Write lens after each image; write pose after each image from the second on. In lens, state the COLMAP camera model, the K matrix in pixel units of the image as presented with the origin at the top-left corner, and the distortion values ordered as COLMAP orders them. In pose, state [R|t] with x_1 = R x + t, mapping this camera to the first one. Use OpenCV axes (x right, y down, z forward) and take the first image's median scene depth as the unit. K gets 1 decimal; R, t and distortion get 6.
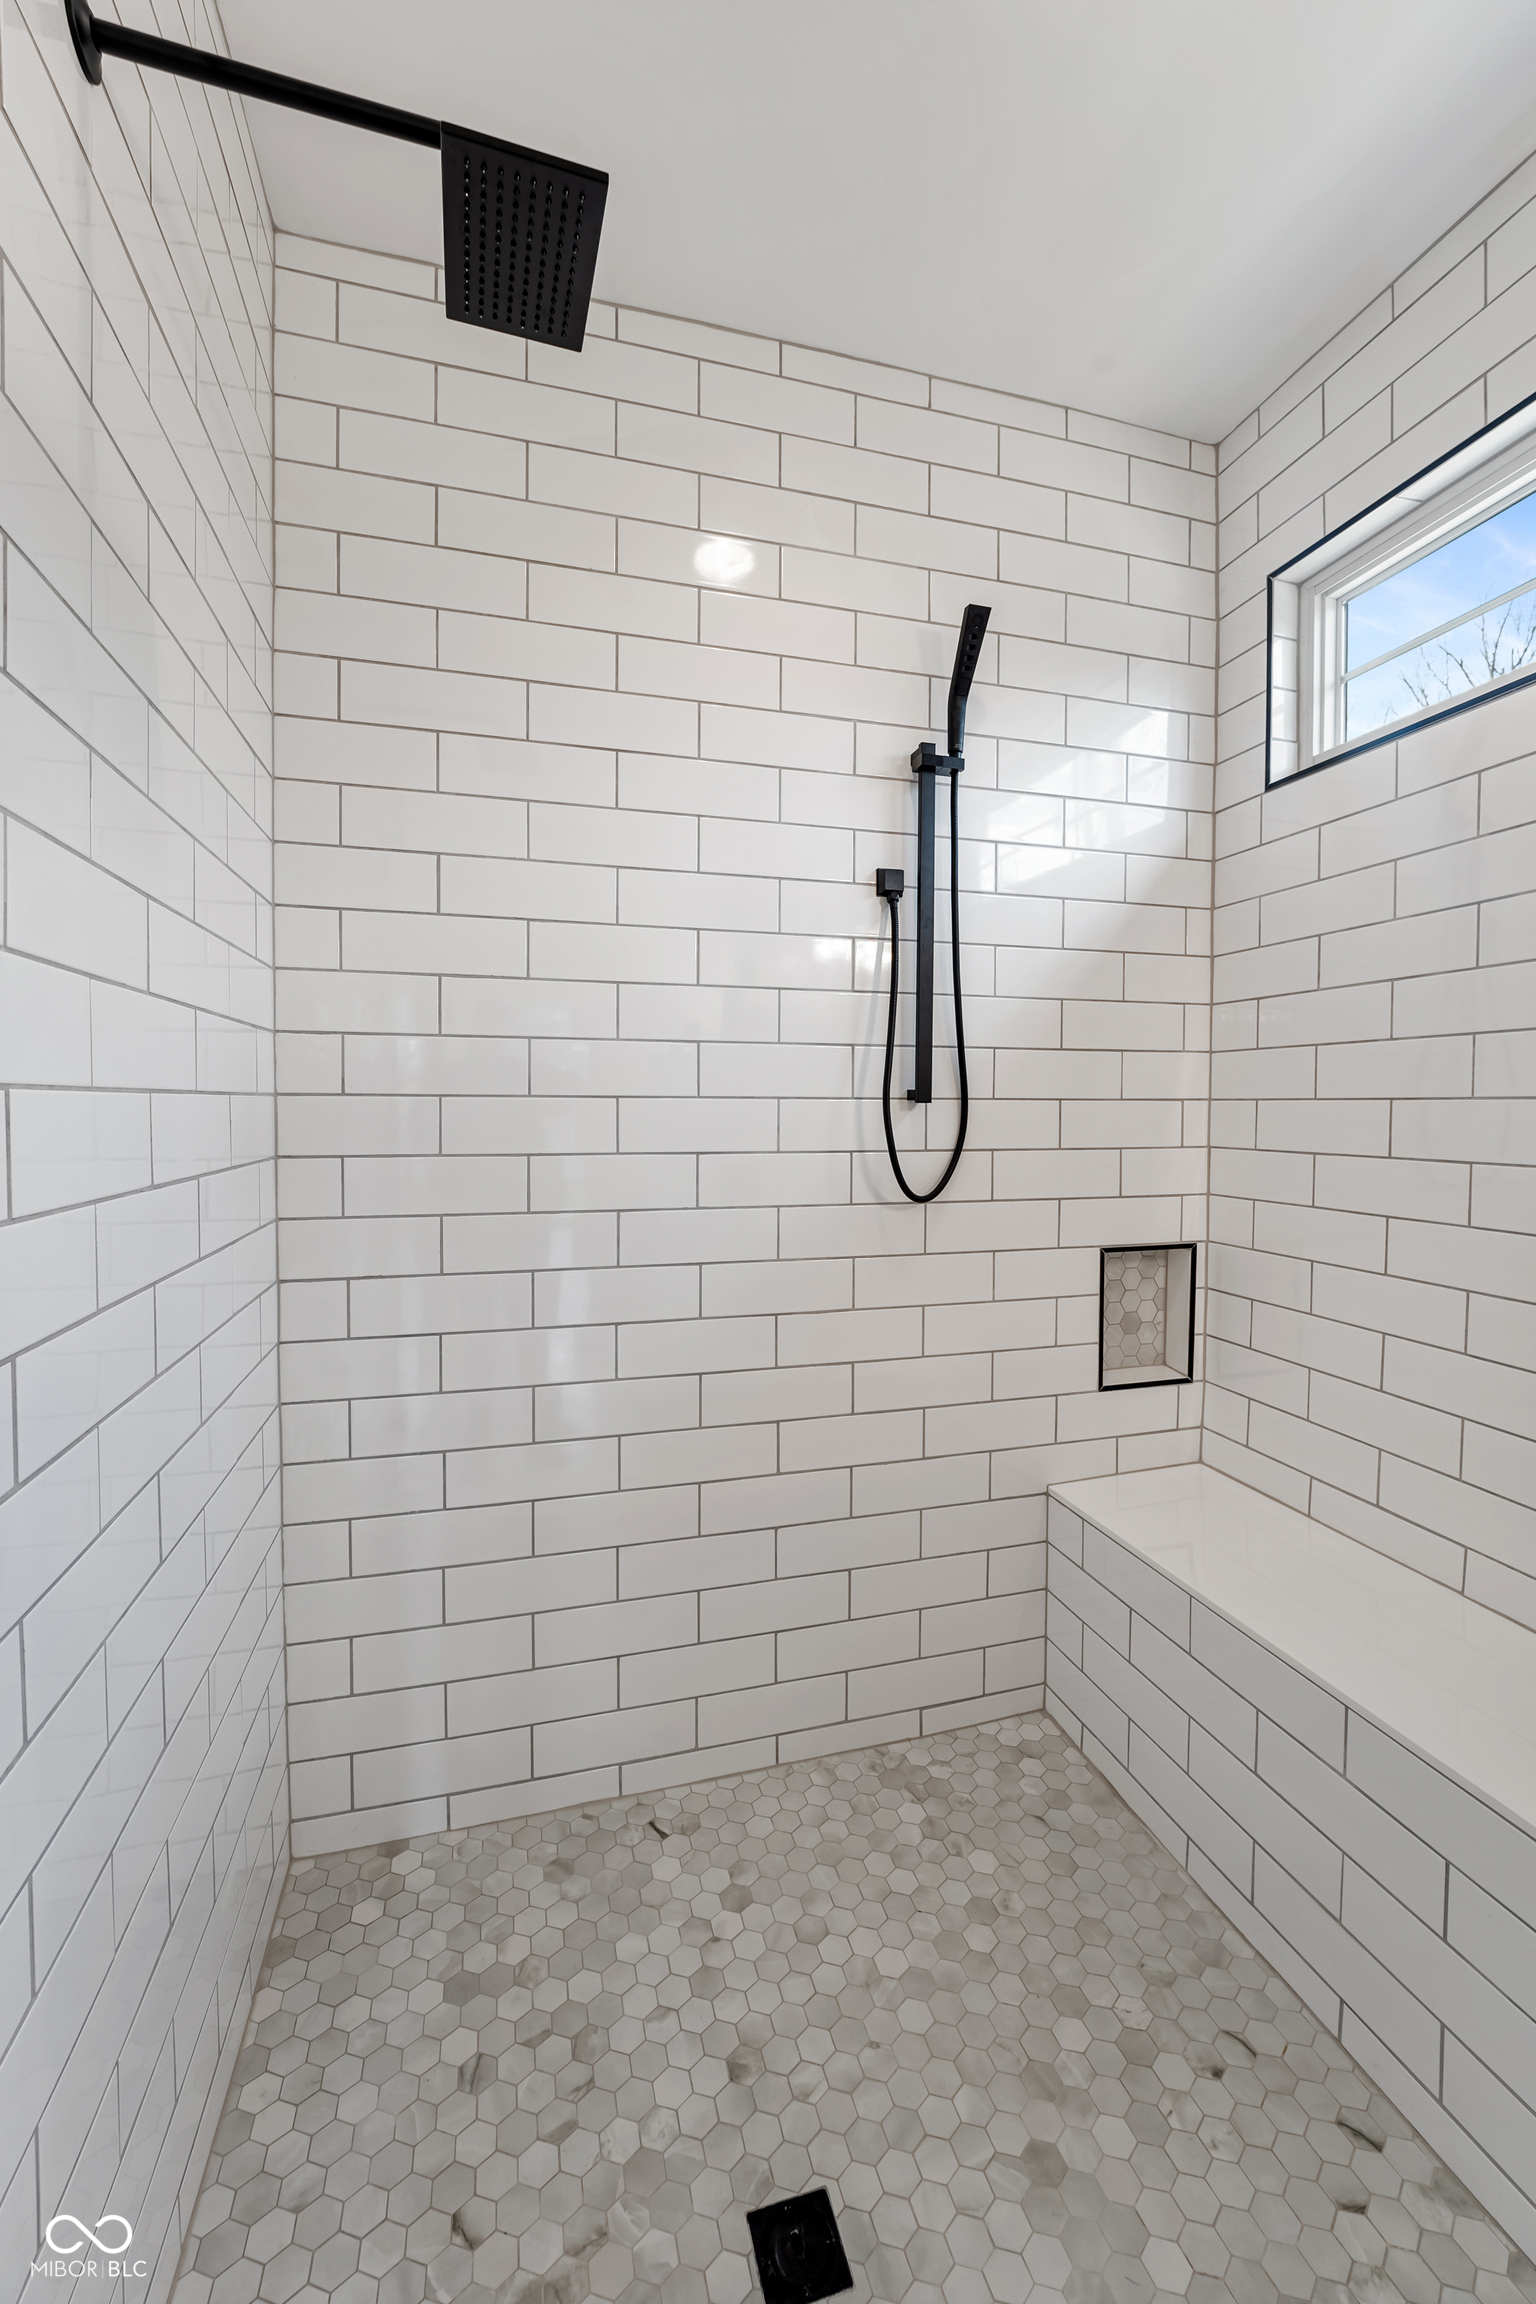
lens RADIAL K [[948.9, 0, 774.8], [0, 948.9, 1133.8], [0, 0, 1]] dist [-0.008947, 0.000339]
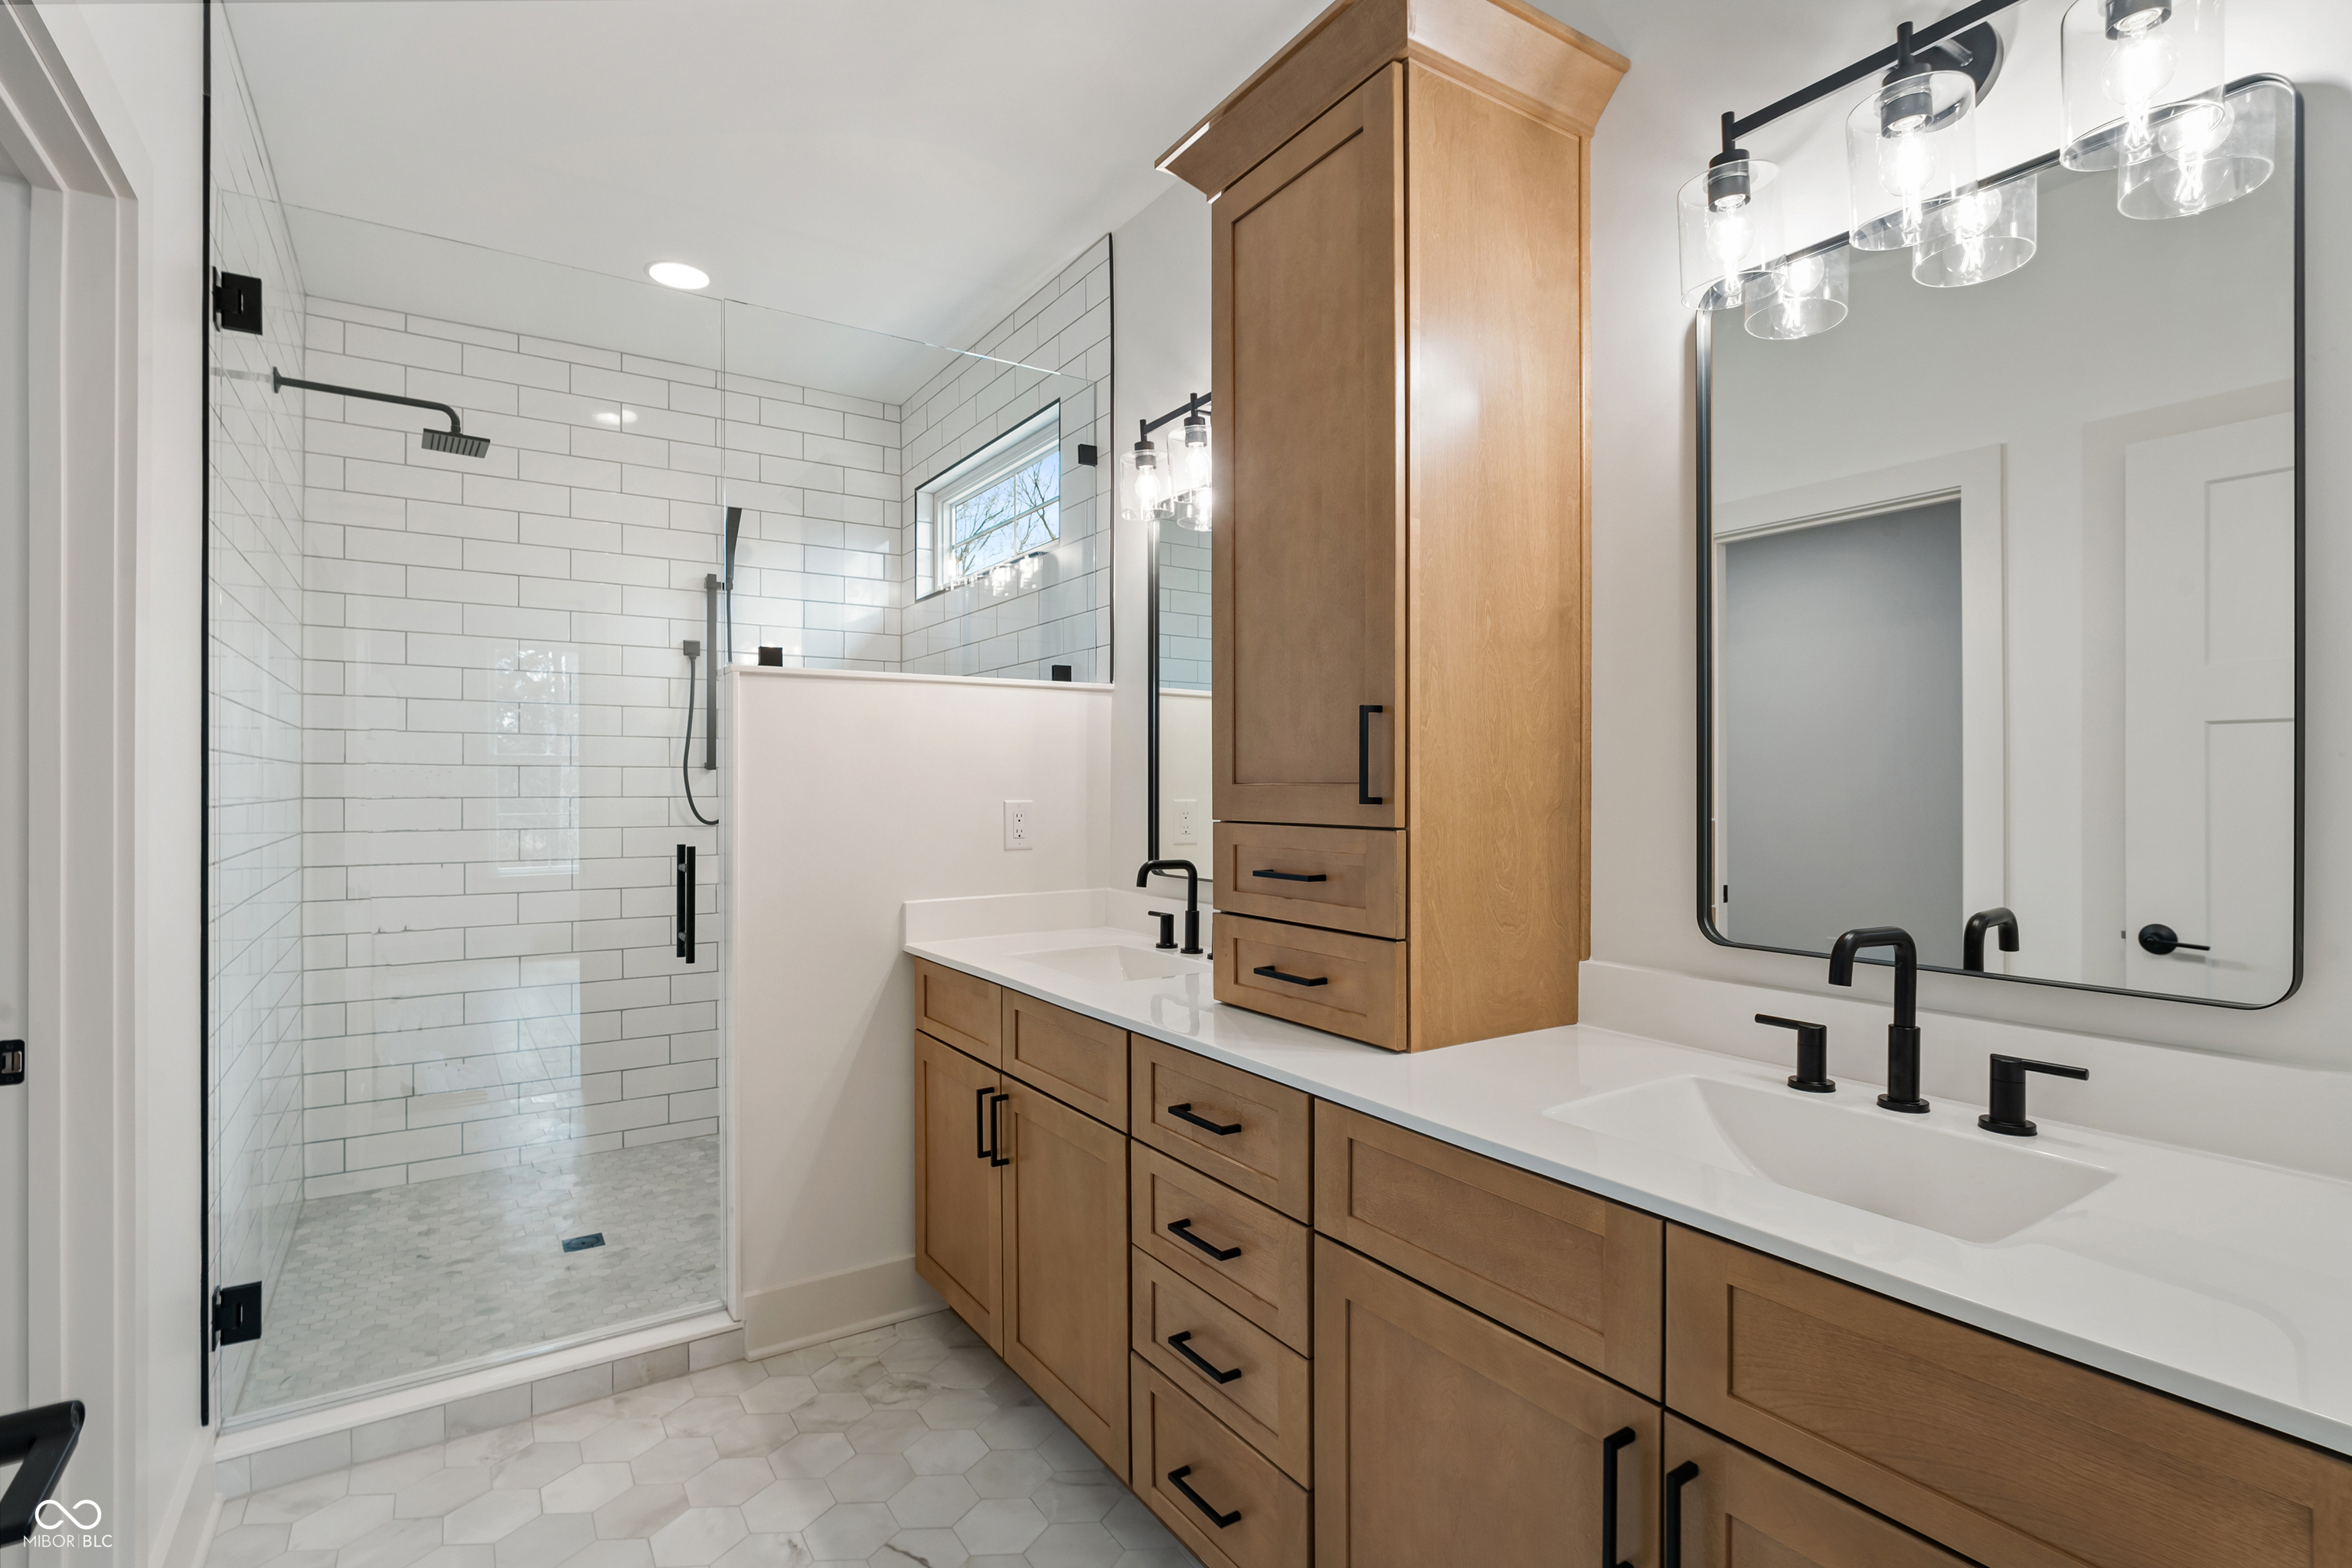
lens RADIAL K [[1121.1, 0, 1172.1], [0, 1121.1, 787.6], [0, 0, 1]] dist [-0.000417, -0.000710]
pose [[0.955907, -0.002348, 0.293660, 0.373062], [0.009851, 0.999662, -0.024072, 0.062617], [-0.293504, 0.025904, 0.955607, -1.320053]]
